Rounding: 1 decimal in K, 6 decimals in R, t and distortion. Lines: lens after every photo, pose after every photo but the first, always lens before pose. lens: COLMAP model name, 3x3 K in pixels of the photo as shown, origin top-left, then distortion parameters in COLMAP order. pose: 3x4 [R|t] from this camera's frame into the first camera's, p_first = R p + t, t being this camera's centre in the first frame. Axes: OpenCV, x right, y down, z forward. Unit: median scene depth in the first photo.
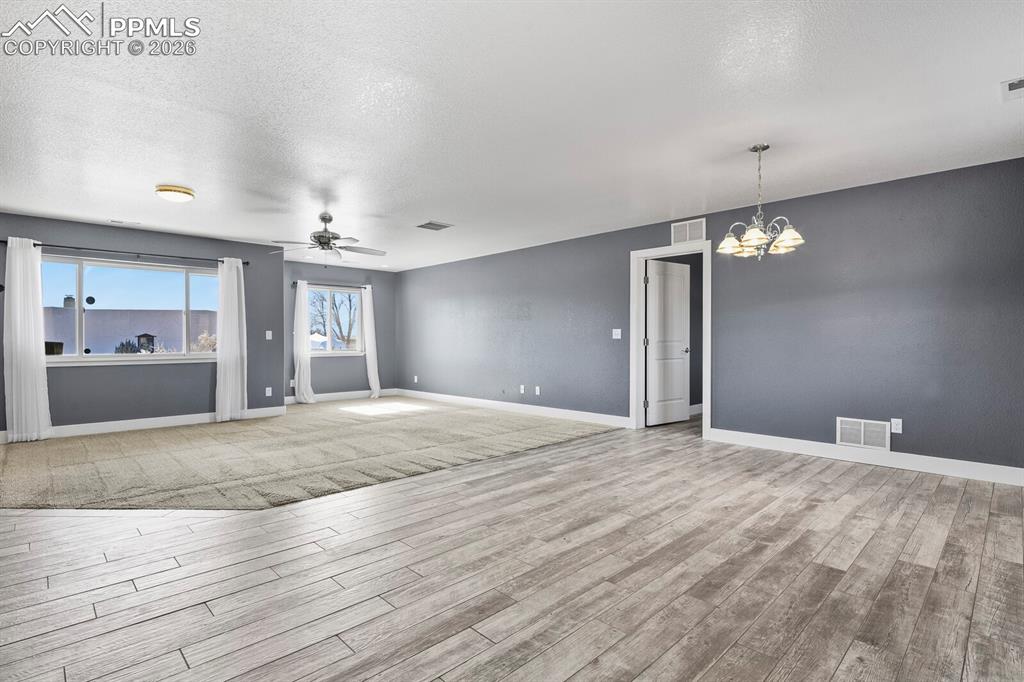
lens RADIAL K [[498.4, 0, 517.2], [0, 498.4, 340.9], [0, 0, 1]] dist [-0.006881, -0.004062]
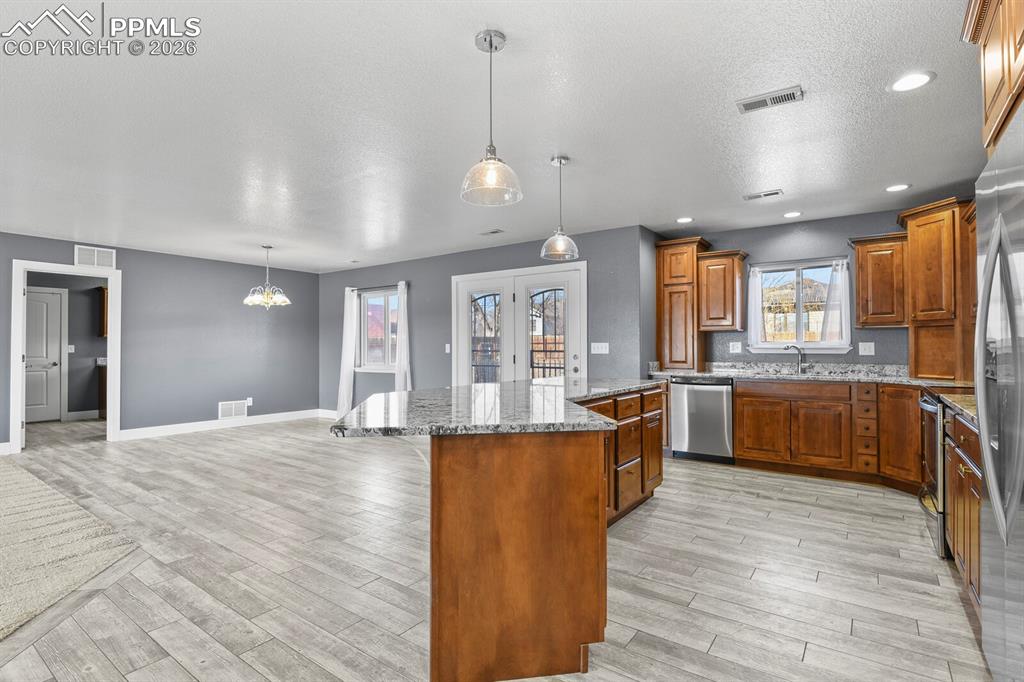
lens RADIAL K [[494.4, 0, 518.0], [0, 494.4, 343.5], [0, 0, 1]] dist [-0.005454, -0.007736]
pose [[-0.169628, 0.008393, 0.985472, -0.897665], [0.004973, 0.999958, -0.007660, -0.015666], [-0.985496, 0.003602, -0.169663, 0.267580]]
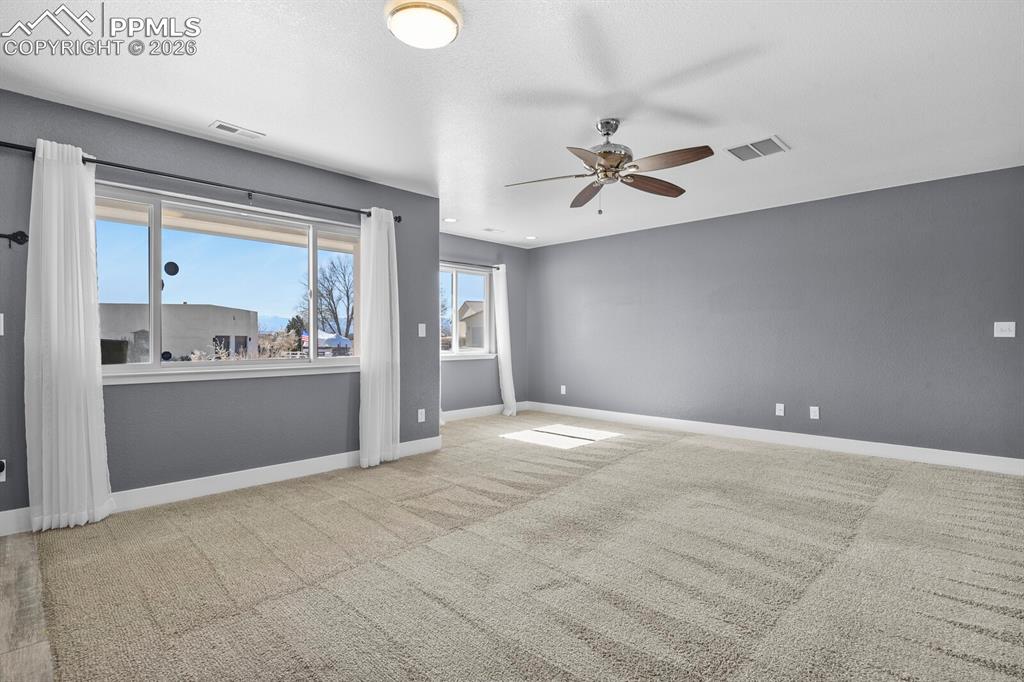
lens RADIAL K [[494.4, 0, 518.0], [0, 494.4, 343.5], [0, 0, 1]] dist [-0.005454, -0.007736]
pose [[0.999588, 0.002507, 0.028608, -0.507346], [-0.002799, 0.999944, 0.010194, -0.001068], [-0.028581, -0.010270, 0.999539, 0.440173]]
